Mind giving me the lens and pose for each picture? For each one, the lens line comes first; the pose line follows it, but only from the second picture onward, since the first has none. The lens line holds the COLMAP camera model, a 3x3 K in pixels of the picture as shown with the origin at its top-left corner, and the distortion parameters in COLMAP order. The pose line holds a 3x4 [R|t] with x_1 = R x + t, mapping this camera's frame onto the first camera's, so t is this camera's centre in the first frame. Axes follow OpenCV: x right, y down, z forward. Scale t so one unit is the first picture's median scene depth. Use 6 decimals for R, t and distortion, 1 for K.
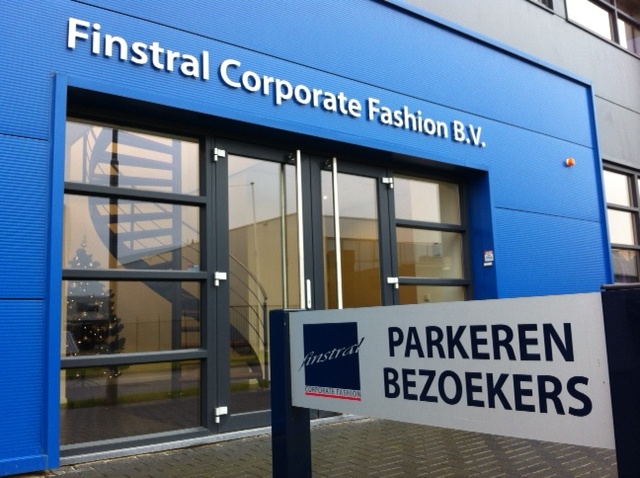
lens RADIAL K [[613.4, 0, 320.0], [0, 613.4, 239.0], [0, 0, 1]] dist [-0.009764, -0.018036]
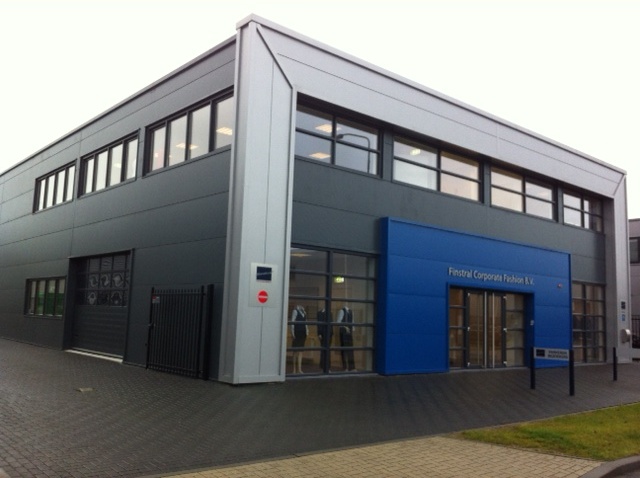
lens RADIAL K [[613.4, 0, 320.0], [0, 613.4, 239.0], [0, 0, 1]] dist [-0.009764, -0.018036]
pose [[0.996240, 0.076130, 0.041351, -0.932158], [-0.076756, 0.996955, 0.013751, -0.343975], [-0.040178, -0.016874, 0.999050, -1.988699]]
